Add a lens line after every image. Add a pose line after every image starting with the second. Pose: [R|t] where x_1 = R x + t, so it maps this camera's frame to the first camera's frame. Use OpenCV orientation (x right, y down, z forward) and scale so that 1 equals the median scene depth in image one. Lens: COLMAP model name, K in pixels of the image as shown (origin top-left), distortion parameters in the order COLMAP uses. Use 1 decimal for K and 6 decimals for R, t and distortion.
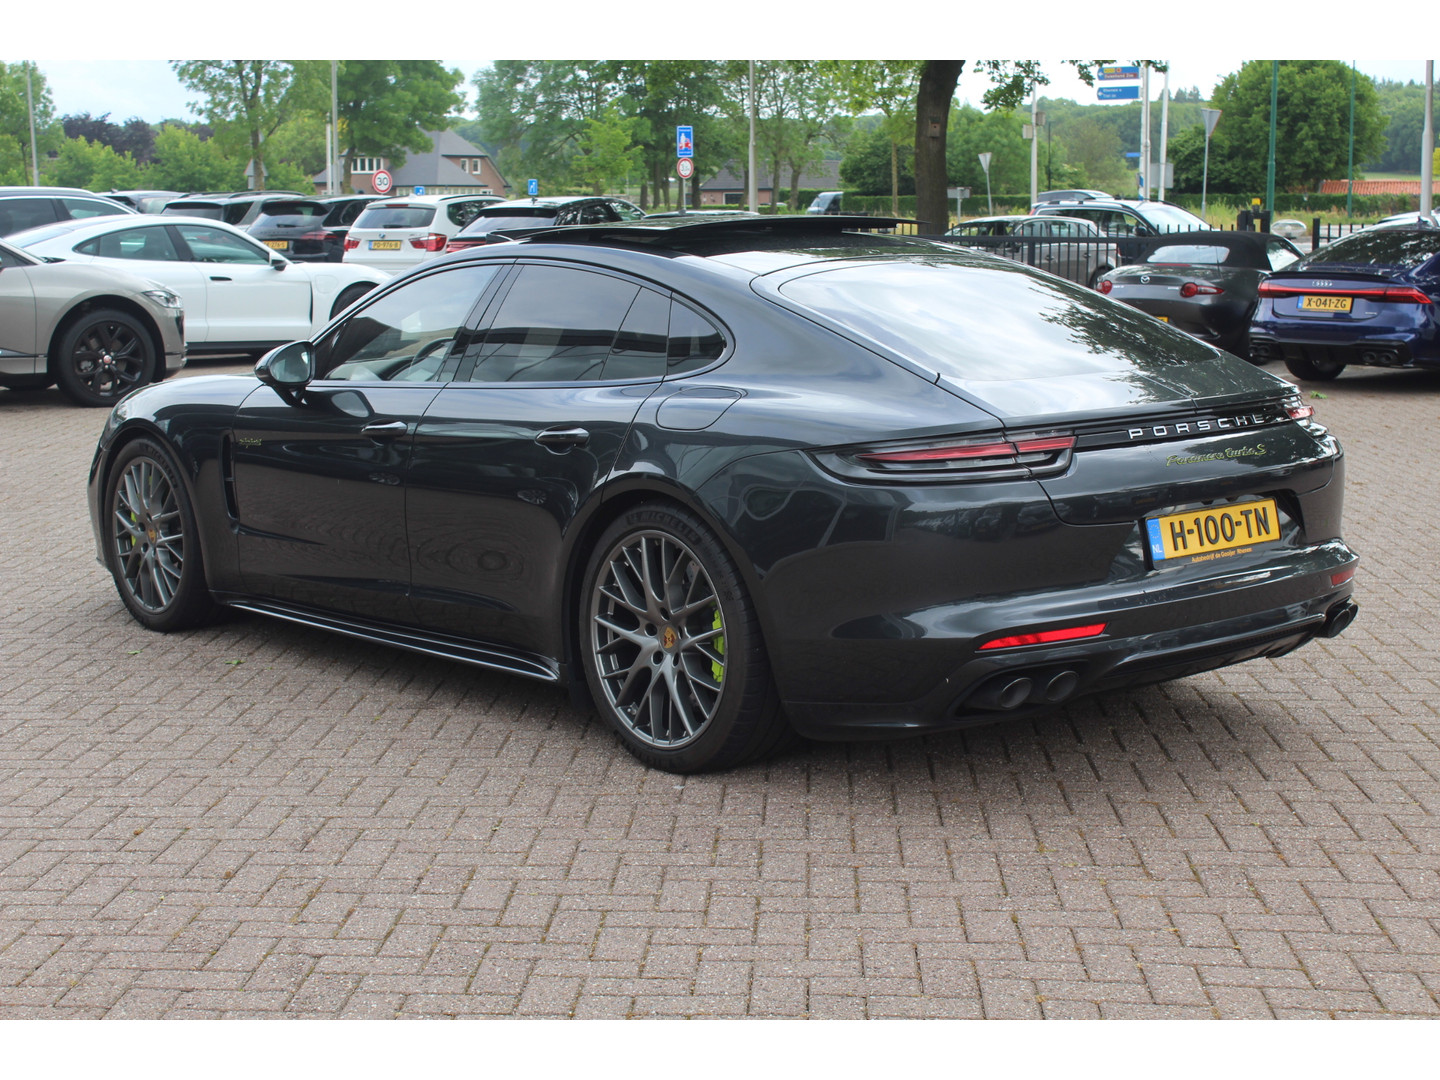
lens RADIAL K [[2259.7, 0, 720.0], [0, 2259.7, 540.0], [0, 0, 1]] dist [0.020685, 0.094242]
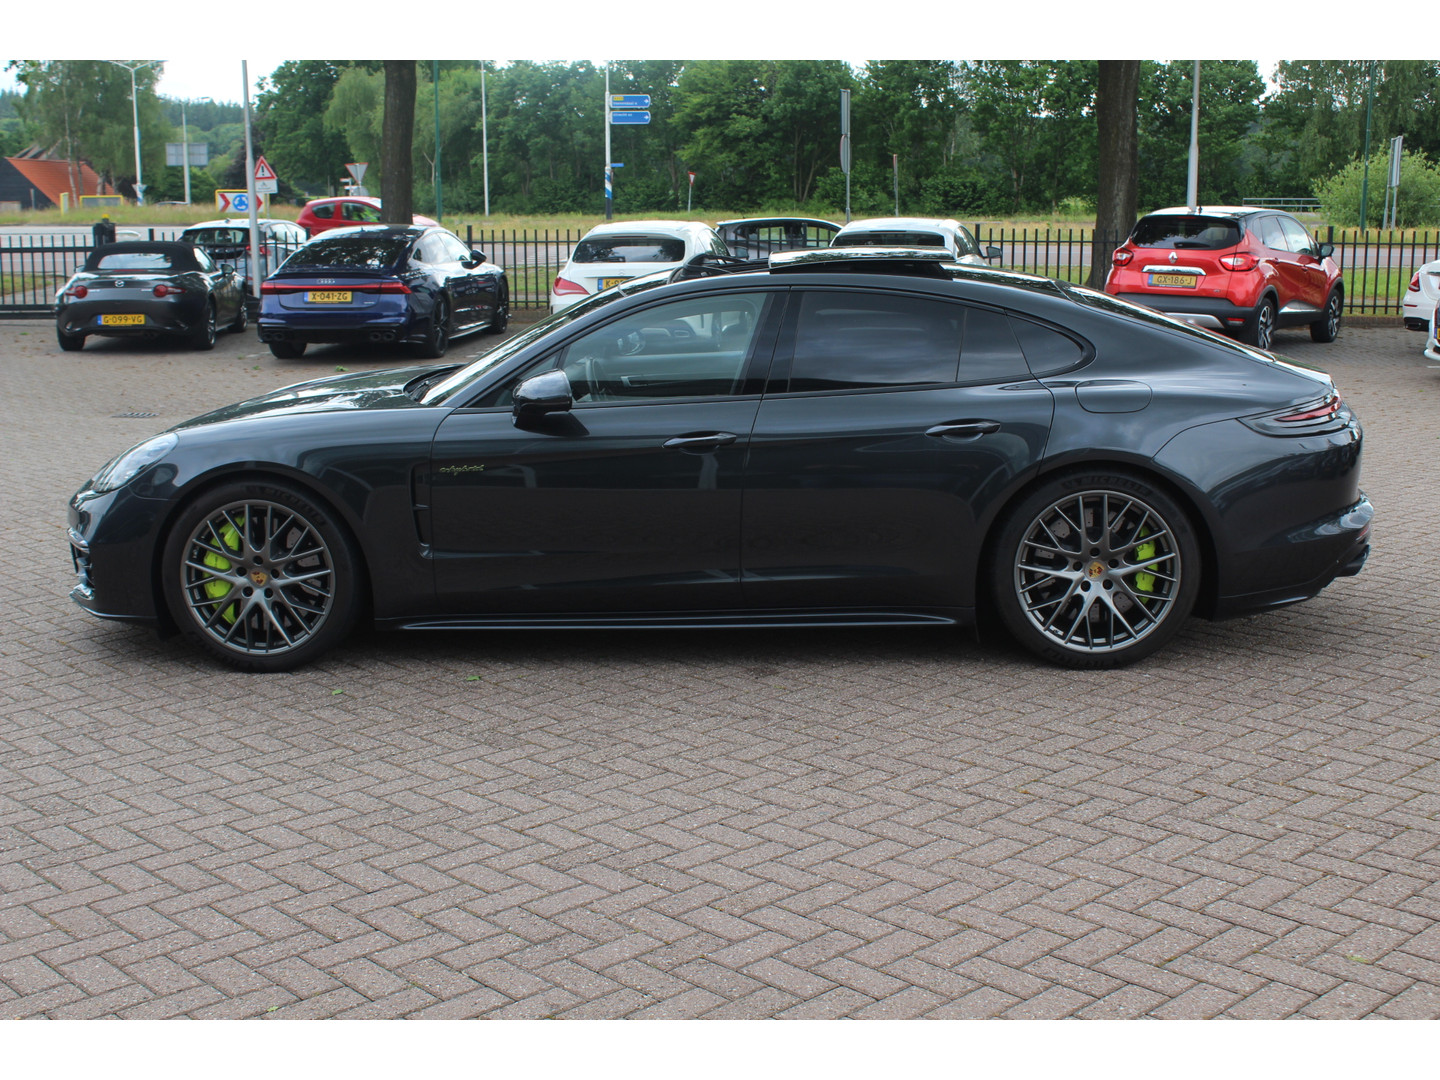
lens RADIAL K [[1754.5, 0, 720.0], [0, 1754.5, 540.0], [0, 0, 1]] dist [-0.067204, -0.006541]
pose [[0.693239, -0.140247, 0.706930, -0.805254], [0.110705, 0.989964, 0.087837, -0.079668], [-0.712154, 0.017369, 0.701808, 0.386070]]
